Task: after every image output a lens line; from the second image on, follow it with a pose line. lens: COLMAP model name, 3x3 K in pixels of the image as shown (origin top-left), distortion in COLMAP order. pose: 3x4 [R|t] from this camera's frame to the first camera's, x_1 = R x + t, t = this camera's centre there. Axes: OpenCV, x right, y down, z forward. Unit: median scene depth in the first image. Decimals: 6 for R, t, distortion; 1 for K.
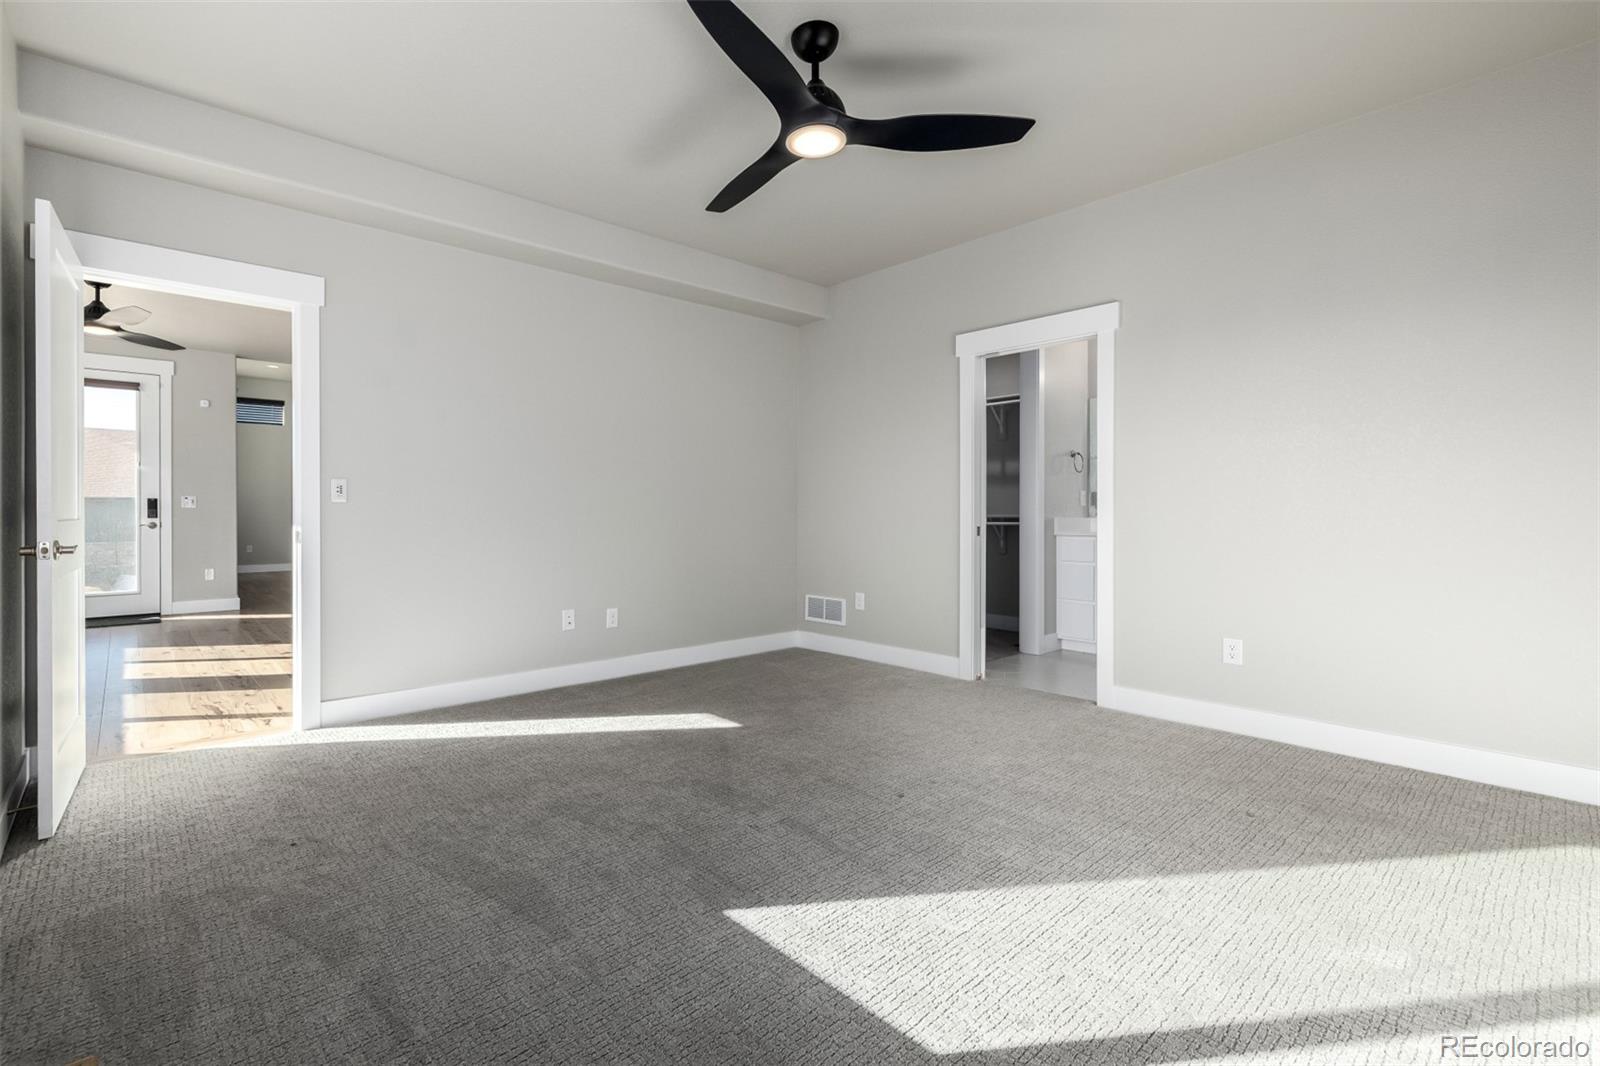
lens RADIAL K [[698.8, 0, 758.4], [0, 698.8, 521.0], [0, 0, 1]] dist [-0.000295, 0.000995]
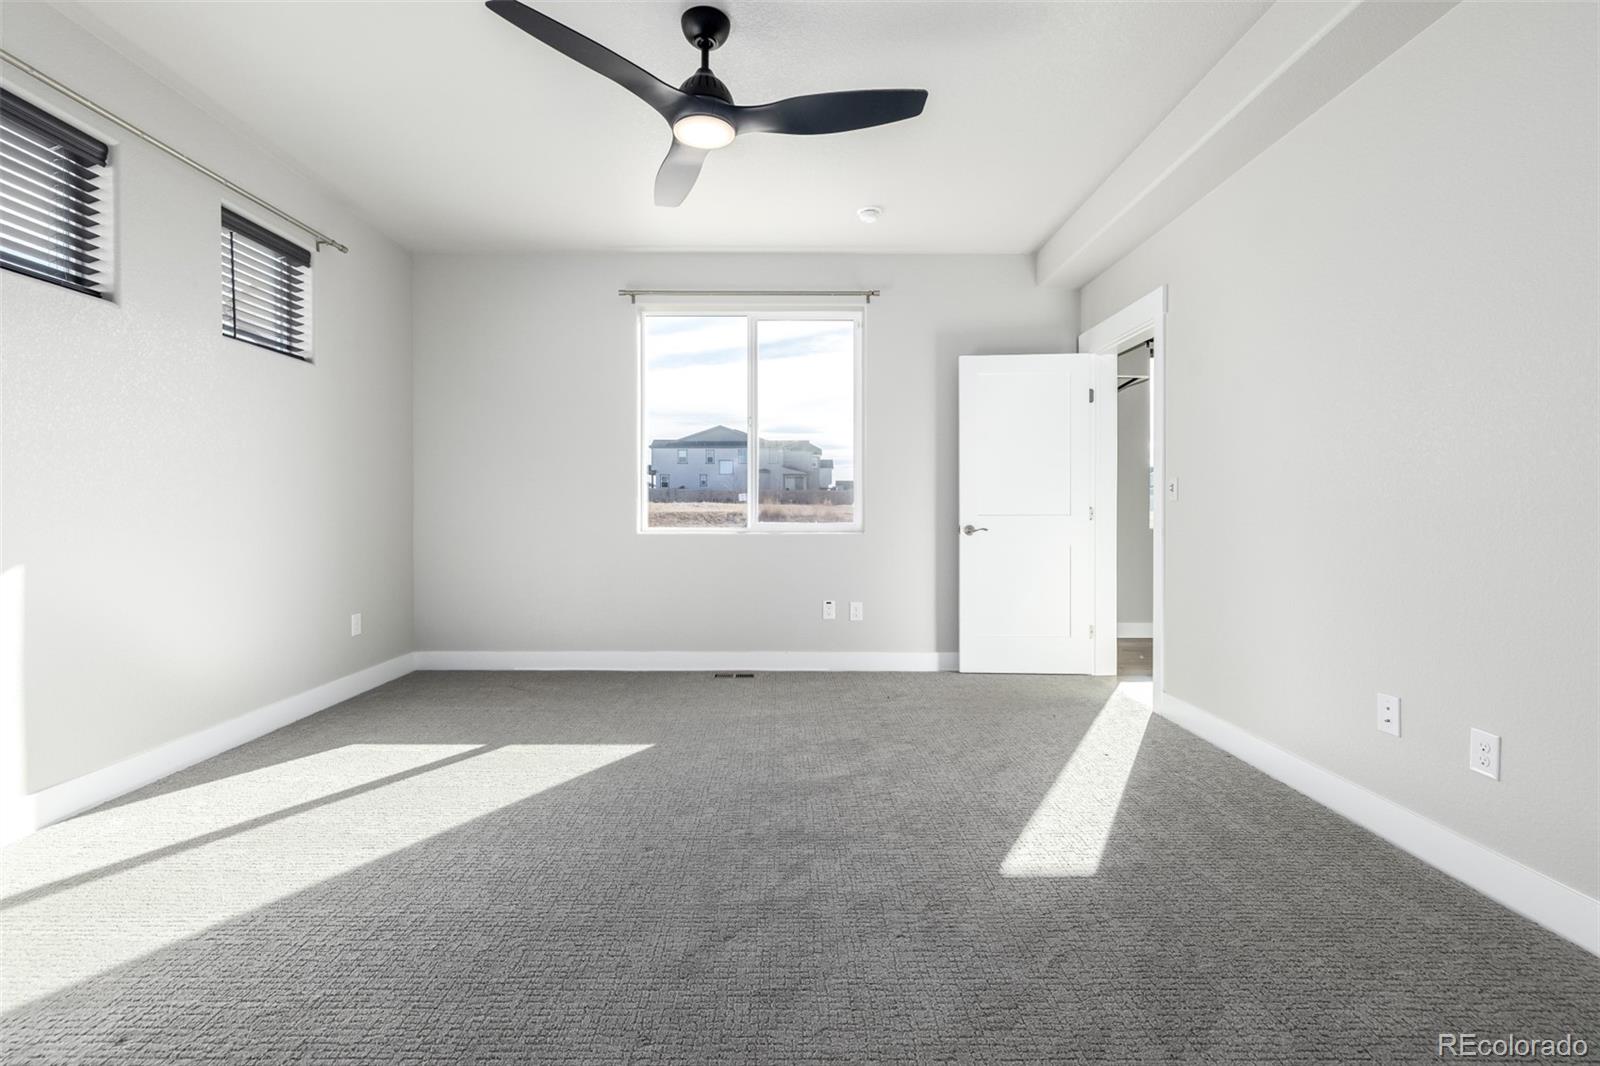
lens RADIAL K [[732.4, 0, 775.1], [0, 732.4, 516.3], [0, 0, 1]] dist [0.005132, 0.000497]
pose [[-0.682531, 0.005736, -0.730834, 0.567502], [-0.008011, 0.999850, 0.015328, -0.015431], [0.730813, 0.016316, -0.682383, 1.307492]]
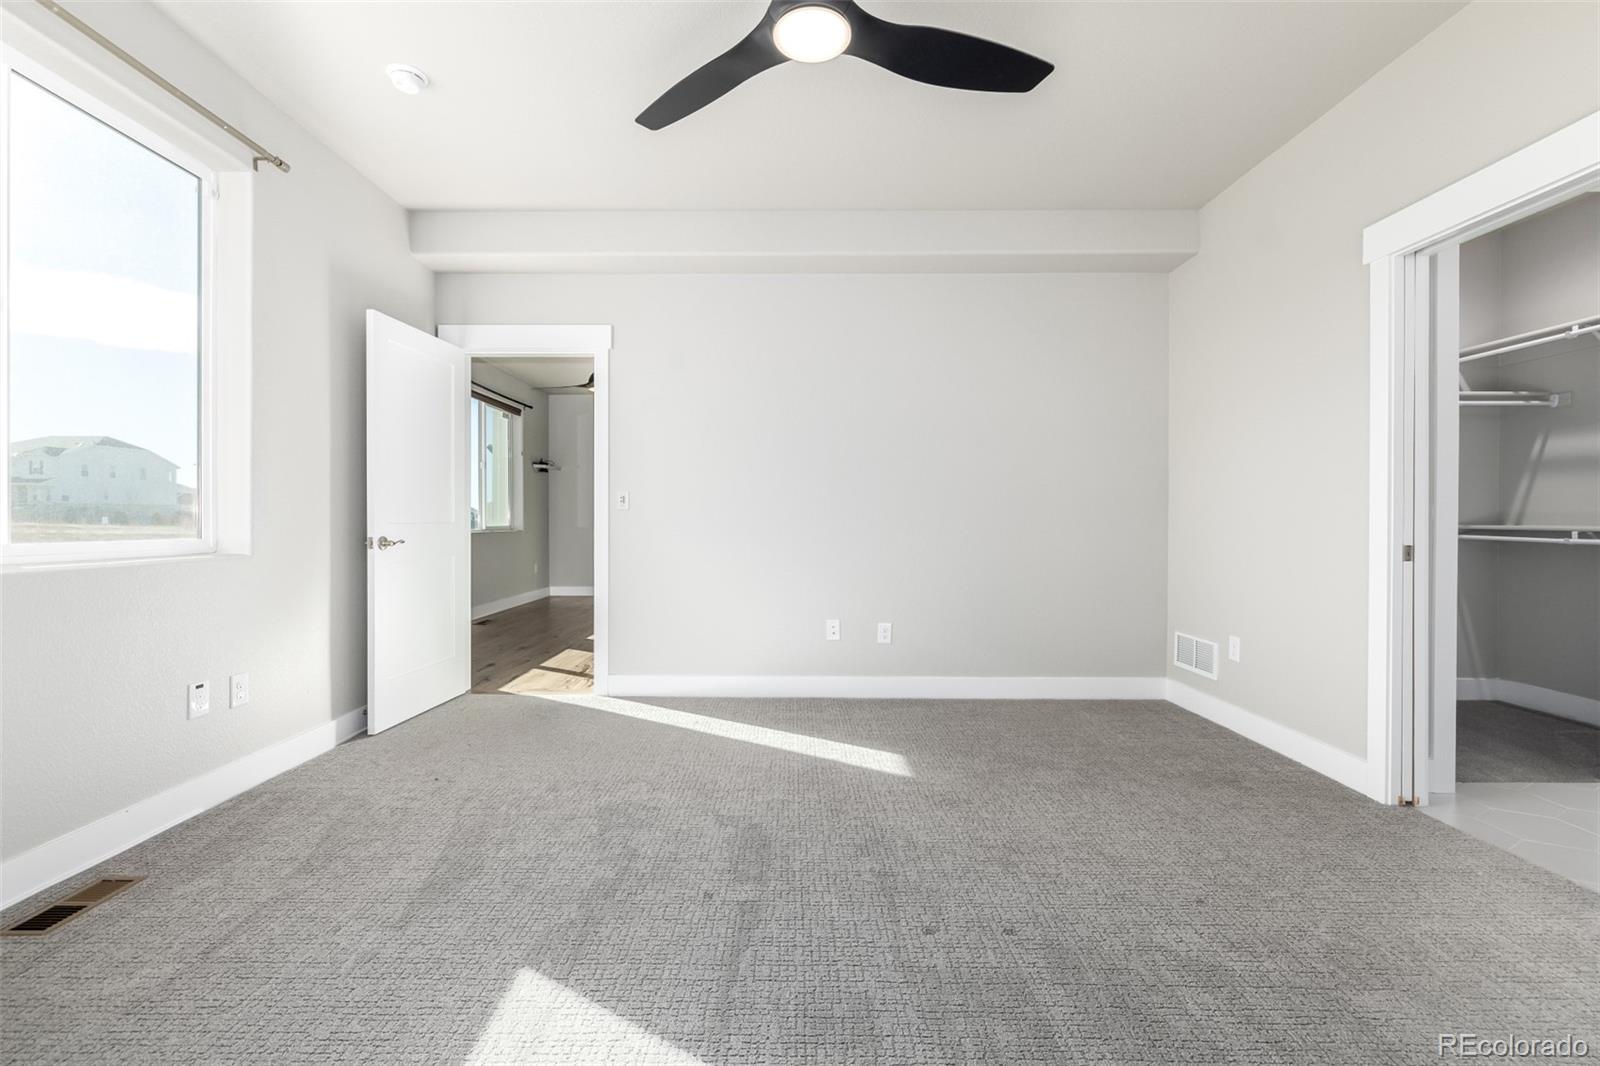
lens RADIAL K [[698.8, 0, 813.8], [0, 698.8, 525.4], [0, 0, 1]] dist [-0.000295, 0.000995]
pose [[0.755897, 0.007101, -0.654652, 0.433249], [-0.010824, 0.999940, -0.001652, -0.001984], [0.654601, 0.008334, 0.755928, 0.310306]]
